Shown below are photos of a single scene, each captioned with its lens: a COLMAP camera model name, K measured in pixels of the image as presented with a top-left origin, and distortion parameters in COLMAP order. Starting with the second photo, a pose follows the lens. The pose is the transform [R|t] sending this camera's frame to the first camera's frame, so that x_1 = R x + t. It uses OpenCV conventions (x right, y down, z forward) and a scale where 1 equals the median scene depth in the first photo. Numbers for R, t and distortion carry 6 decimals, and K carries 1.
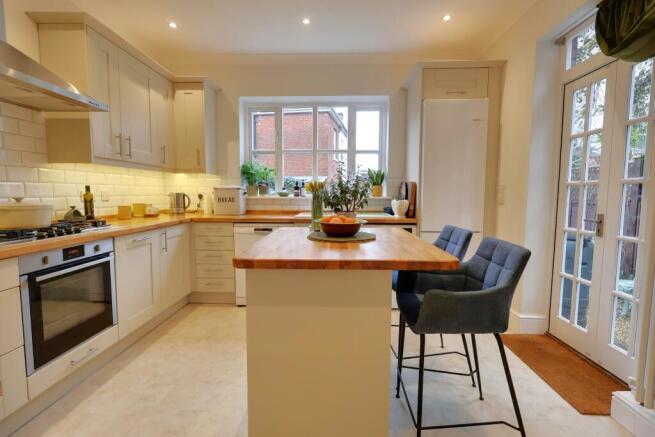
lens RADIAL K [[300.8, 0, 325.1], [0, 300.8, 216.7], [0, 0, 1]] dist [0.000351, 0.000379]
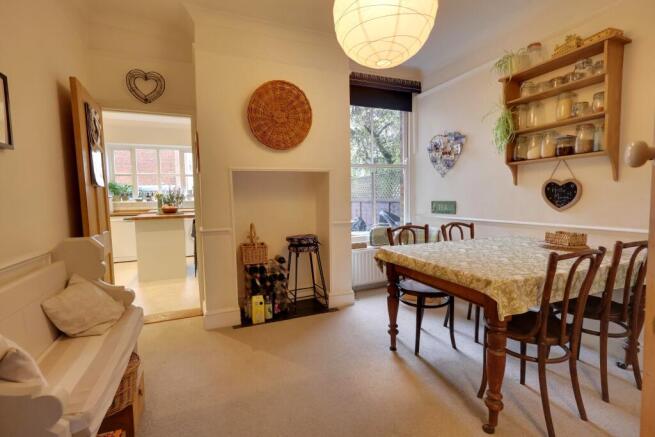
lens RADIAL K [[300.8, 0, 325.1], [0, 300.8, 216.7], [0, 0, 1]] dist [0.000351, 0.000379]
pose [[0.898623, -0.049132, 0.435962, 0.078593], [0.059230, 0.998198, -0.009593, 0.126745], [-0.434705, 0.034443, 0.899914, -1.286568]]
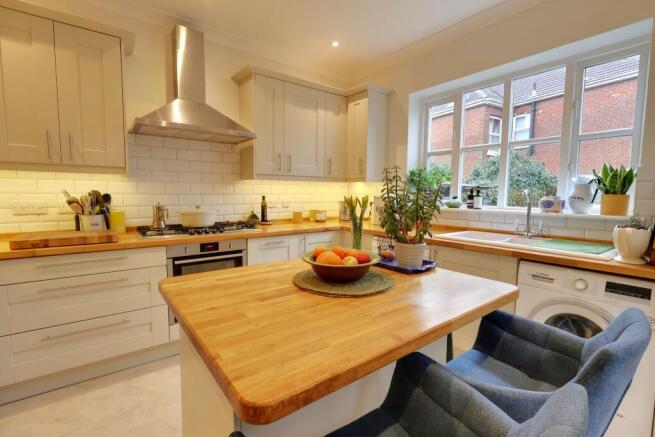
lens RADIAL K [[300.8, 0, 325.1], [0, 300.8, 216.7], [0, 0, 1]] dist [0.000351, 0.000379]
pose [[0.636159, 0.062696, -0.769006, 0.330010], [-0.067197, 0.997408, 0.025729, -0.054309], [0.768626, 0.035307, 0.638723, 0.317386]]
